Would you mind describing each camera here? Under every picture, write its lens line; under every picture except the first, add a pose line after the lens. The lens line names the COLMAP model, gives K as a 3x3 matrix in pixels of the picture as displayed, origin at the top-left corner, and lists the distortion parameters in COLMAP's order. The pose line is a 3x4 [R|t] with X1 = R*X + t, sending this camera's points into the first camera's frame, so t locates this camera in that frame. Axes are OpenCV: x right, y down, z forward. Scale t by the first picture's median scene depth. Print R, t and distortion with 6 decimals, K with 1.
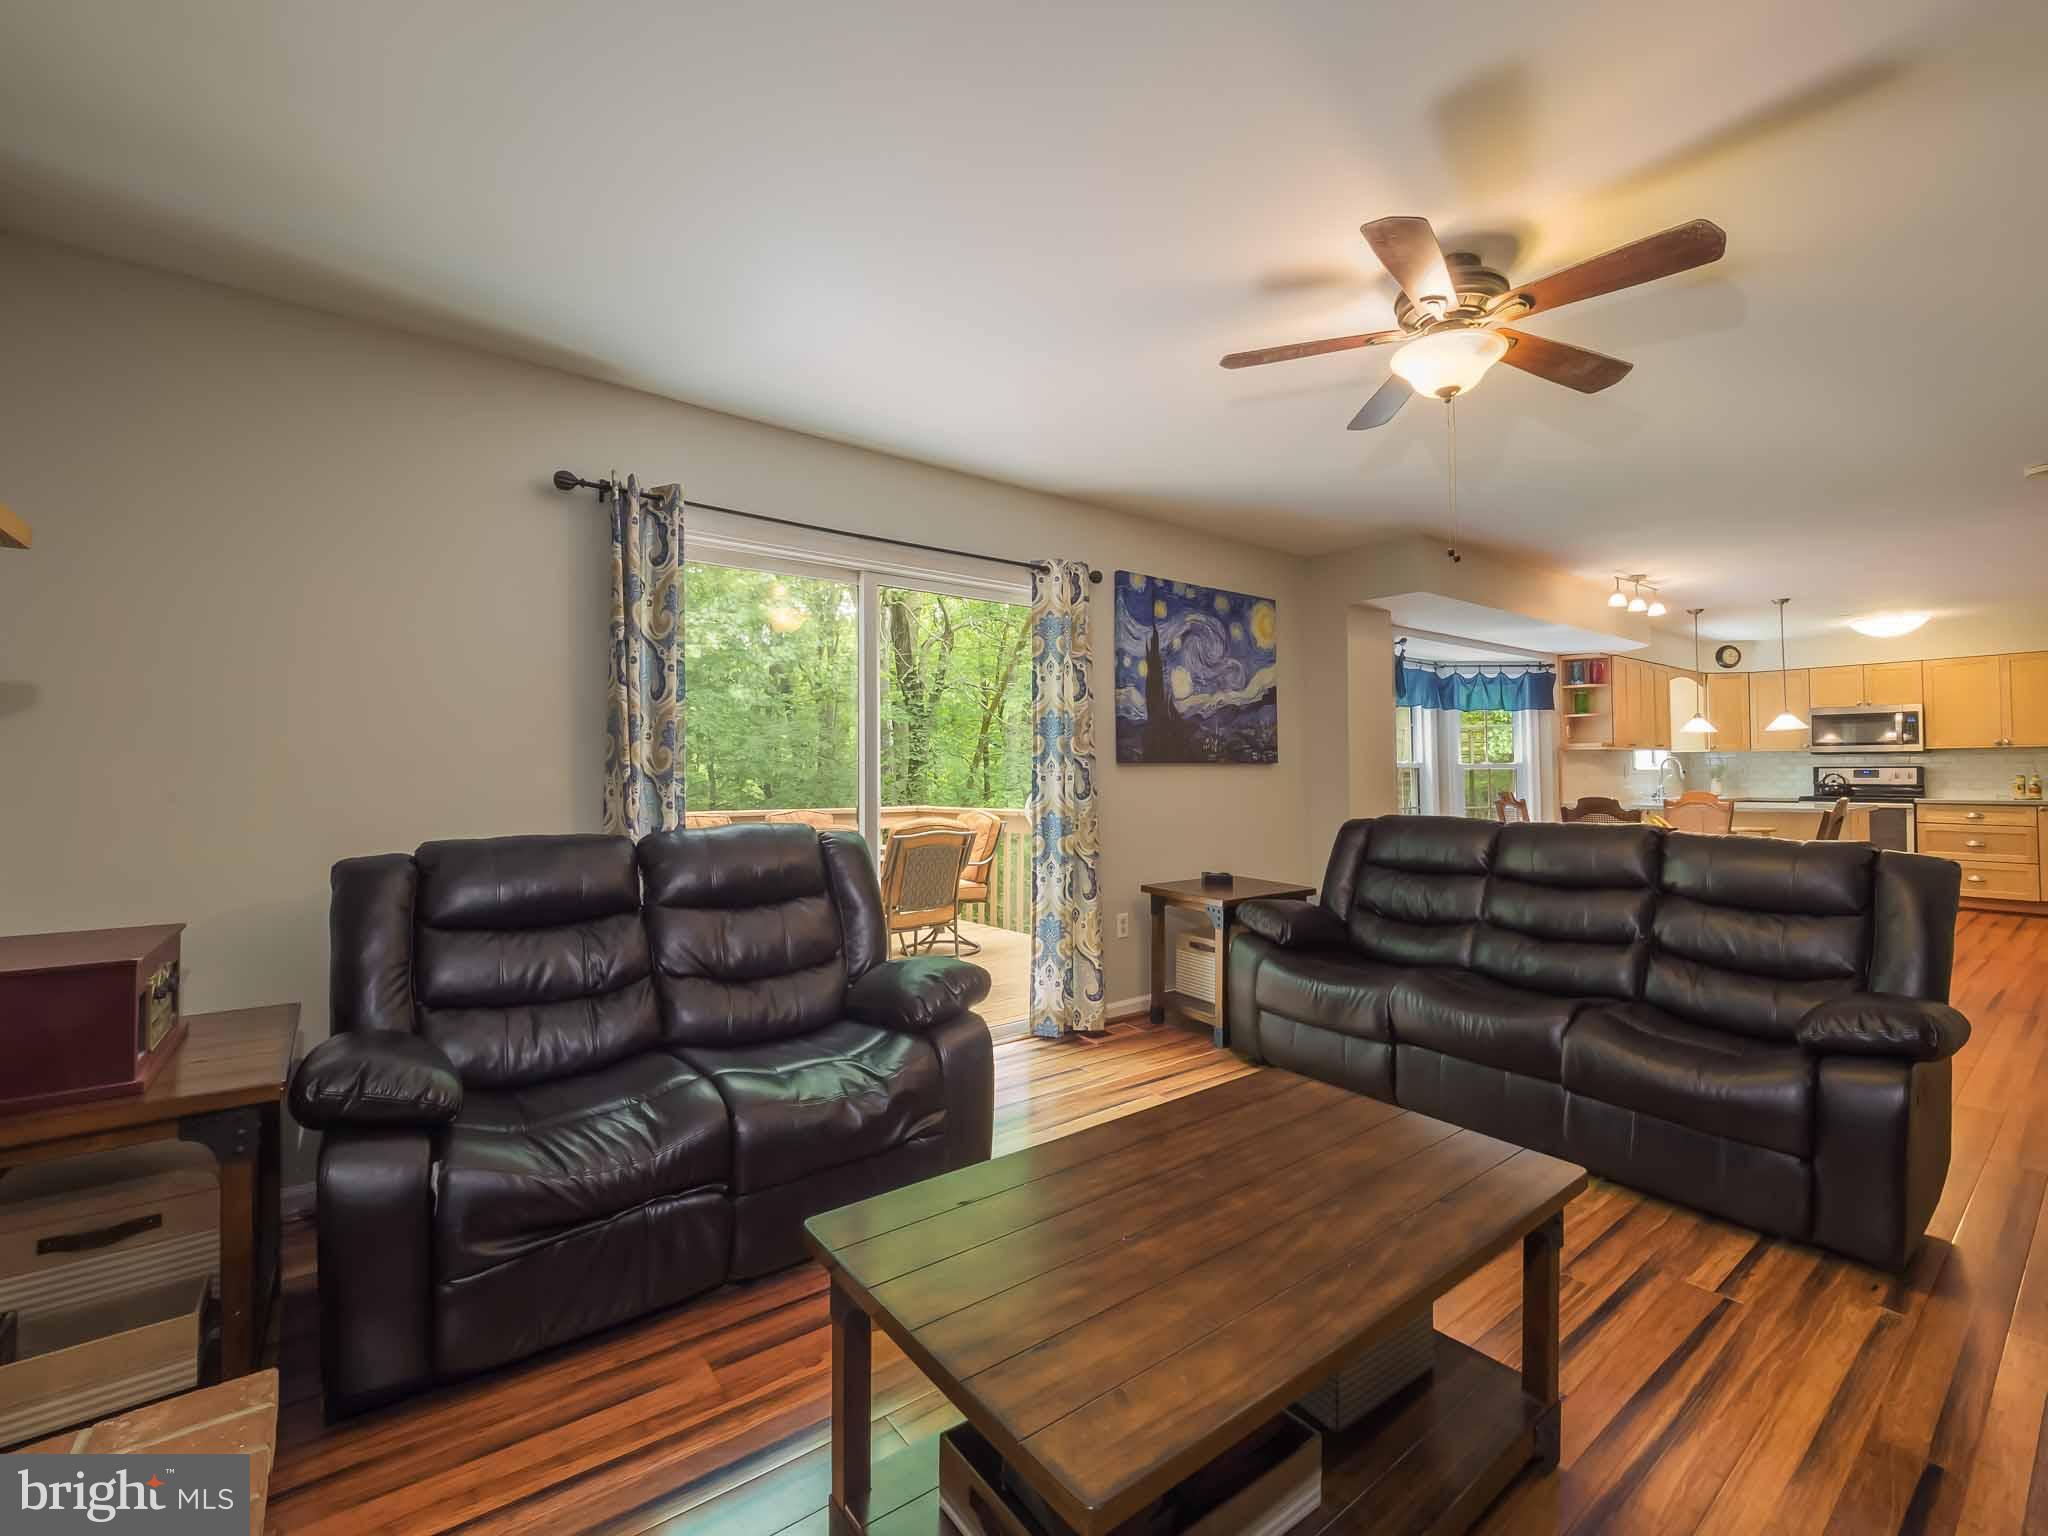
lens RADIAL K [[891.4, 0, 1031.5], [0, 891.4, 757.6], [0, 0, 1]] dist [-0.002534, 0.000451]
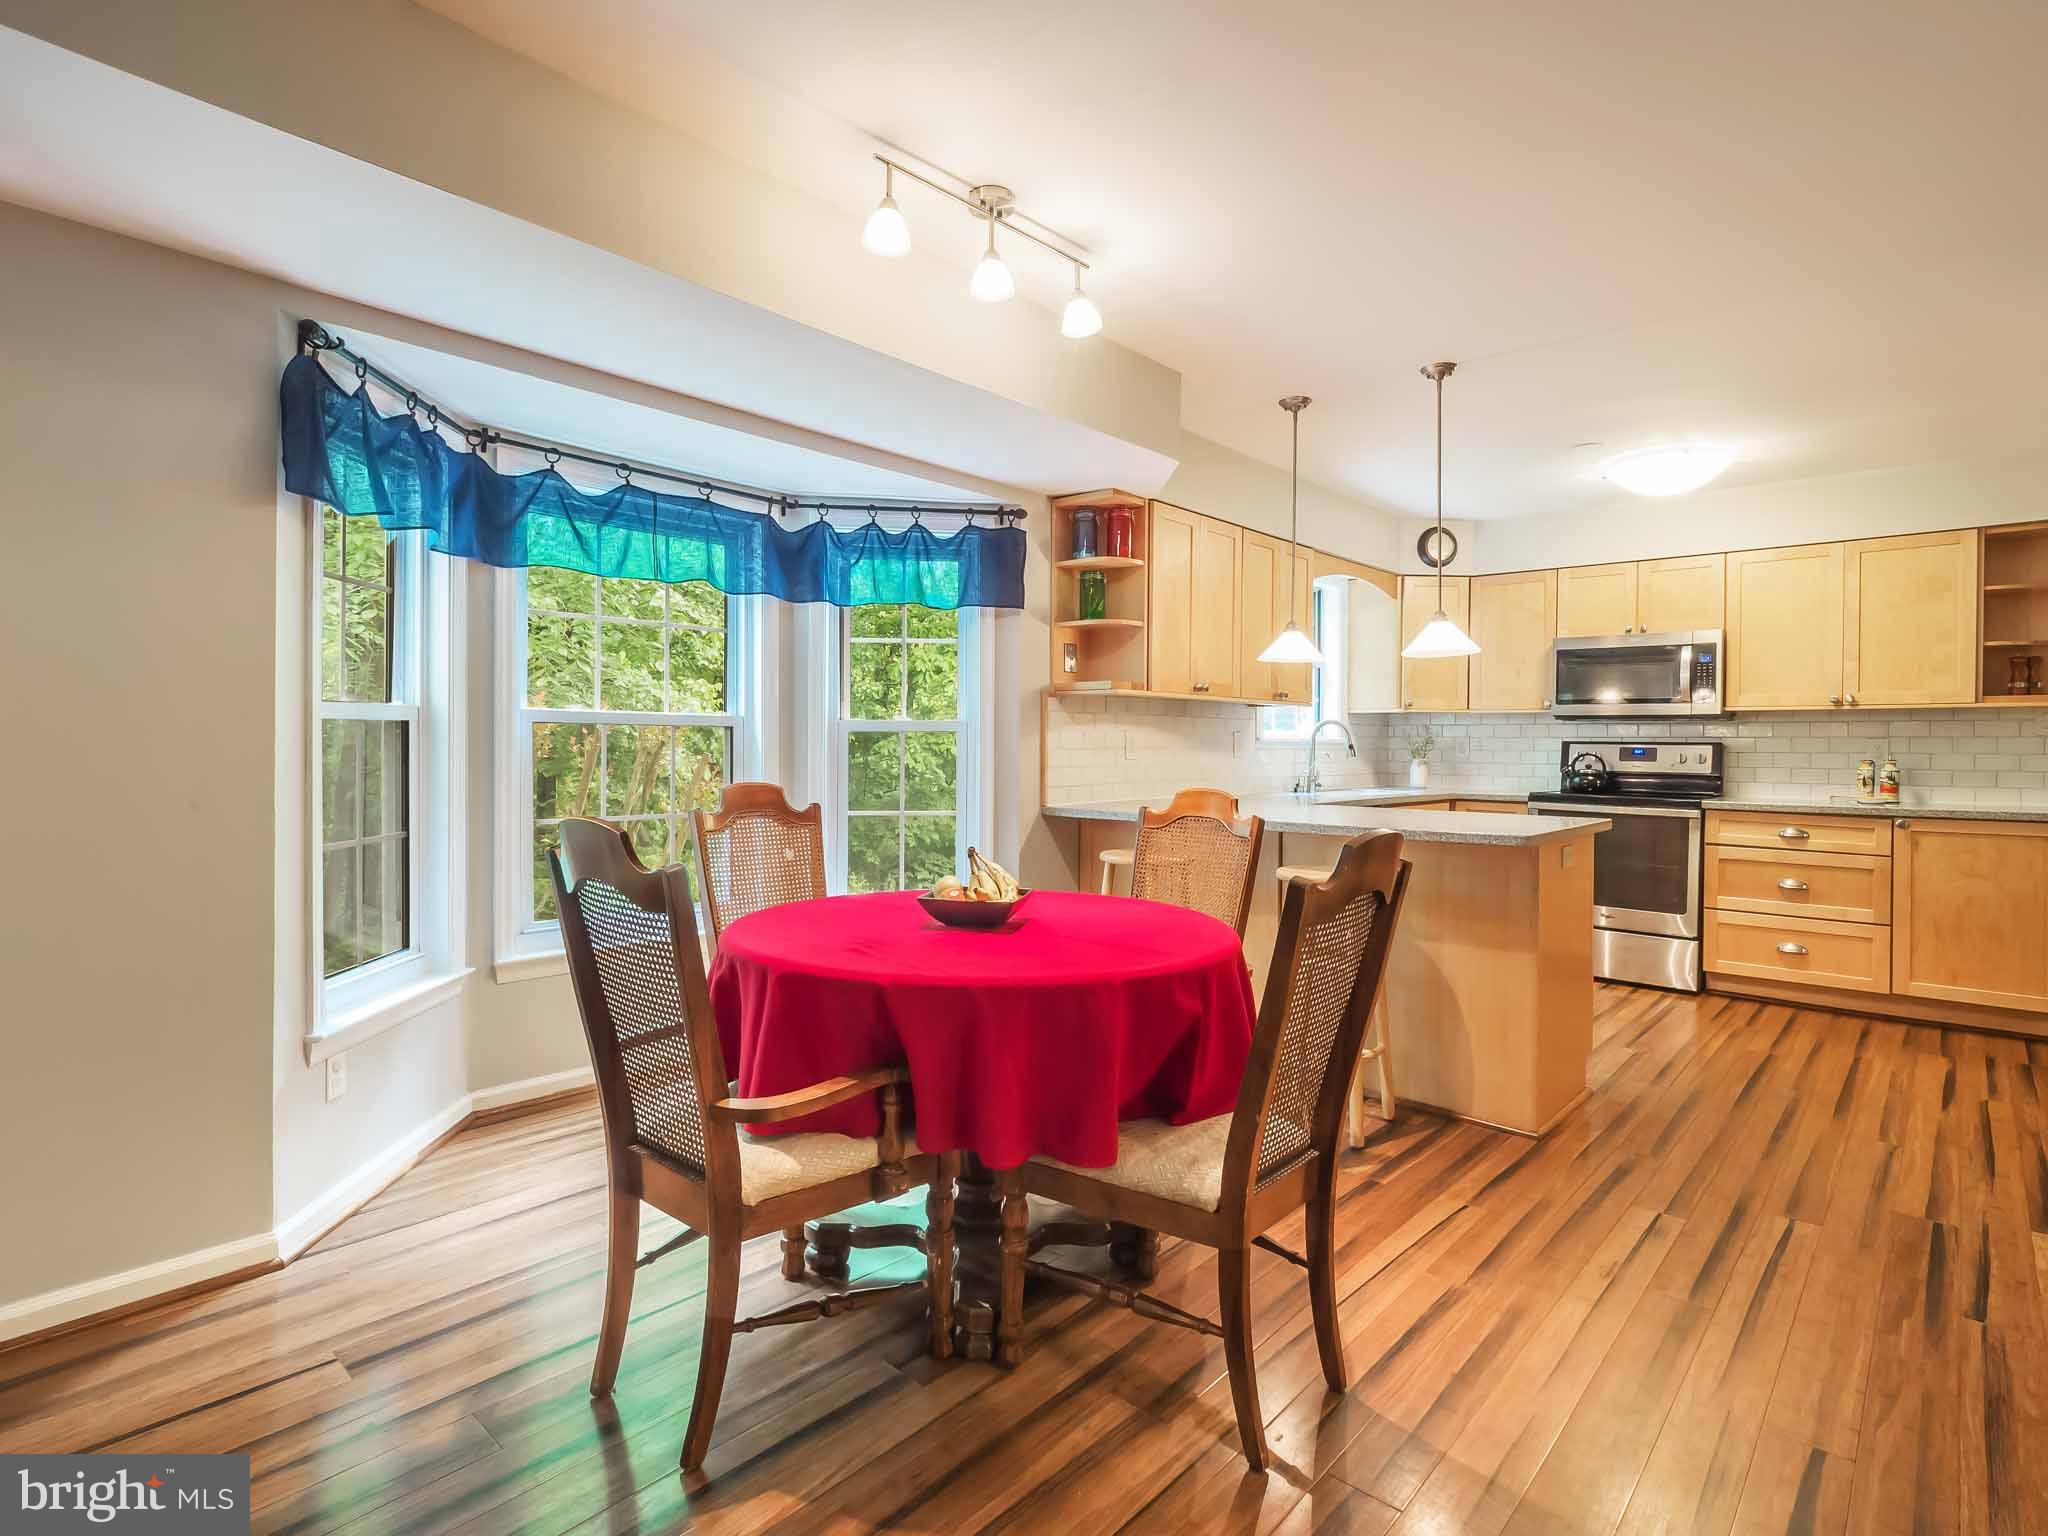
lens RADIAL K [[1075.3, 0, 1017.5], [0, 1075.3, 759.9], [0, 0, 1]] dist [0.001937, -0.000806]
pose [[0.984249, 0.011289, 0.176426, 0.474924], [-0.016873, 0.999402, 0.030187, 0.008352], [-0.175979, -0.032688, 0.983851, 0.436198]]
